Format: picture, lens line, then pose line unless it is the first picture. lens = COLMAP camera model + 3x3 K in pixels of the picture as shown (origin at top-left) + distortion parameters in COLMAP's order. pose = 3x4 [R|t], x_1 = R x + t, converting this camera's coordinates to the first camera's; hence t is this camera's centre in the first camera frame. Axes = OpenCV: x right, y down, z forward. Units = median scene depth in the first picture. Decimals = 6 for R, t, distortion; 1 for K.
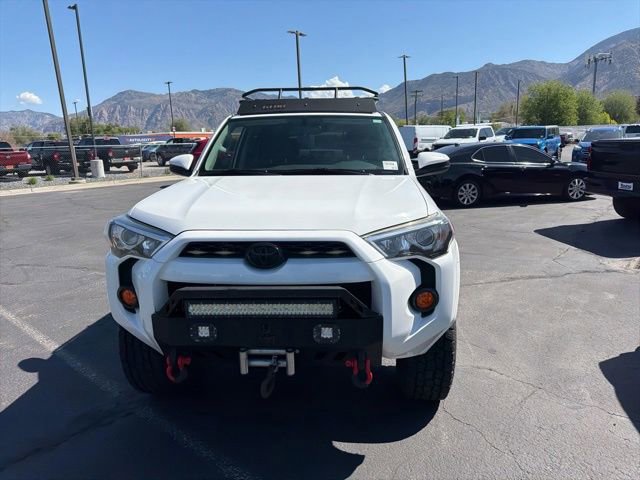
lens RADIAL K [[452.0, 0, 324.8], [0, 452.0, 246.5], [0, 0, 1]] dist [0.038005, -0.042562]
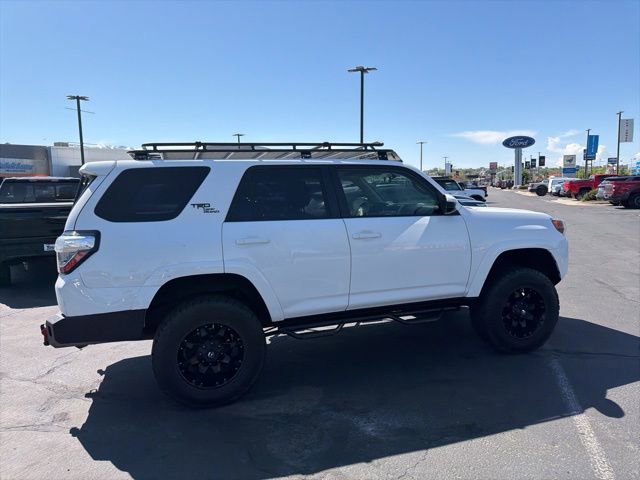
lens RADIAL K [[452.0, 0, 323.9], [0, 452.0, 236.6], [0, 0, 1]] dist [0.038005, -0.042562]
pose [[-0.372096, -0.052146, 0.926728, -1.372813], [0.247196, 0.956795, 0.153091, -0.389458], [-0.894672, 0.286049, -0.343129, 1.883536]]
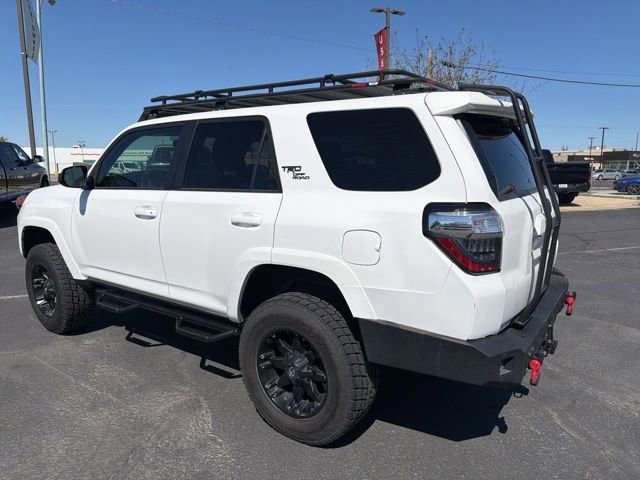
lens RADIAL K [[452.0, 0, 318.7], [0, 452.0, 246.8], [0, 0, 1]] dist [0.038005, -0.042562]
pose [[-0.519224, 0.175949, -0.836330, 0.891516], [-0.177262, 0.935126, 0.306785, -0.479115], [0.836053, 0.307540, -0.454351, 2.119349]]
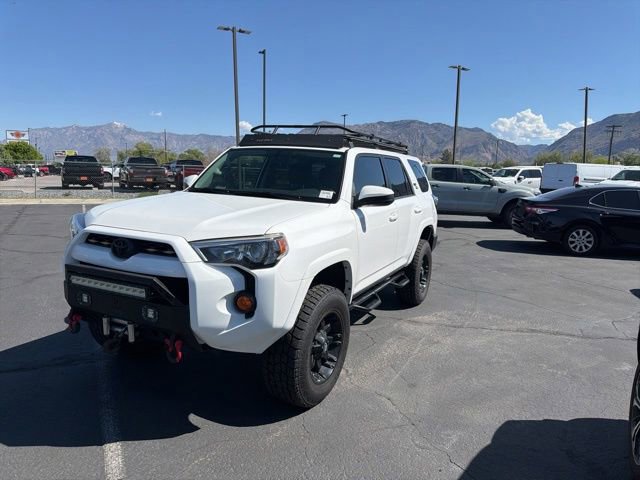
lens RADIAL K [[452.0, 0, 323.9], [0, 452.0, 242.0], [0, 0, 1]] dist [0.038005, -0.042562]
pose [[0.926556, 0.110660, -0.359511, 0.562869], [-0.136479, 0.989520, -0.047161, -0.009746], [0.350525, 0.092763, 0.931948, -0.032774]]
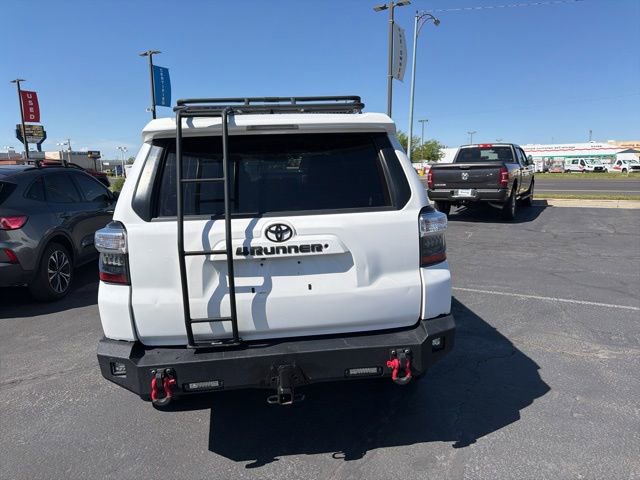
lens RADIAL K [[452.0, 0, 323.9], [0, 452.0, 242.9], [0, 0, 1]] dist [0.038005, -0.042562]
pose [[-0.985392, 0.077702, -0.151539, 0.050506], [0.014035, 0.923869, 0.382452, -0.619027], [0.169720, 0.374738, -0.911464, 2.711430]]
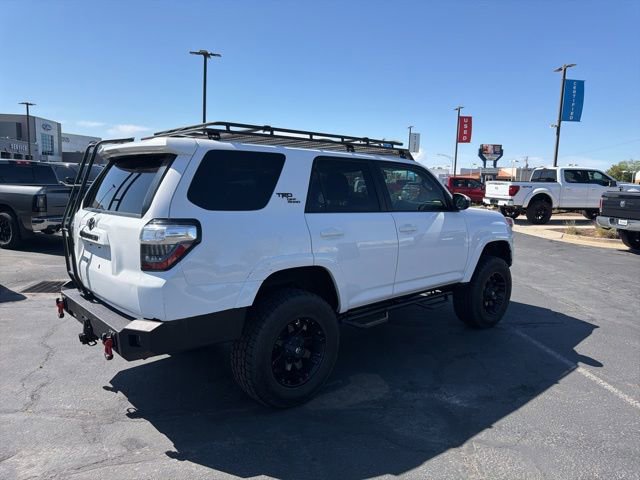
lens RADIAL K [[452.0, 0, 323.9], [0, 452.0, 236.1], [0, 0, 1]] dist [0.038005, -0.042562]
pose [[-0.721708, -0.070568, 0.688591, -1.028976], [0.149655, 0.955354, 0.254759, -0.524667], [-0.675826, 0.286913, -0.678925, 2.412075]]
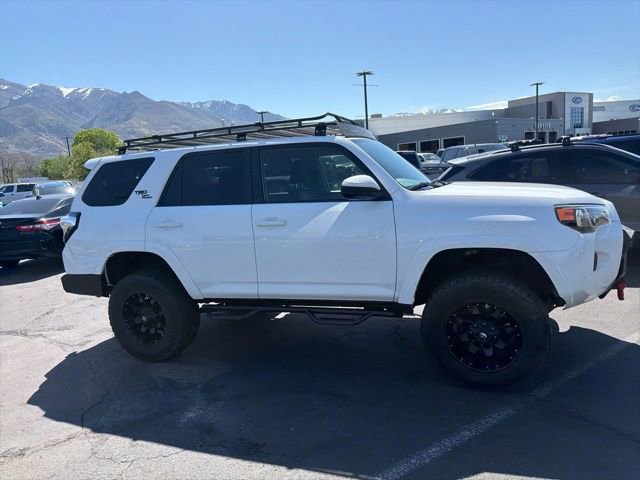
lens RADIAL K [[452.0, 0, 324.7], [0, 452.0, 245.9], [0, 0, 1]] dist [0.038005, -0.042562]
pose [[0.281544, -0.154017, 0.947107, -1.337314], [0.279906, 0.957289, 0.072466, -0.172540], [-0.917816, 0.244699, 0.312629, 0.923641]]
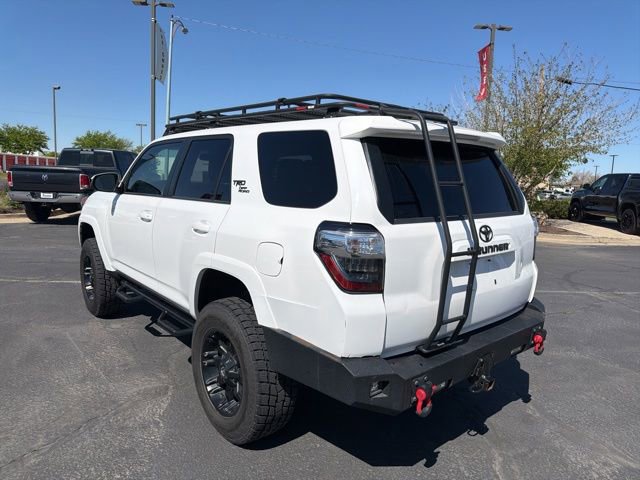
lens RADIAL K [[452.0, 0, 319.8], [0, 452.0, 238.1], [0, 0, 1]] dist [0.038005, -0.042562]
pose [[-0.712128, 0.089457, -0.696327, 0.732634], [-0.177424, 0.936719, 0.301791, -0.544513], [0.679260, 0.338459, -0.651192, 2.378405]]
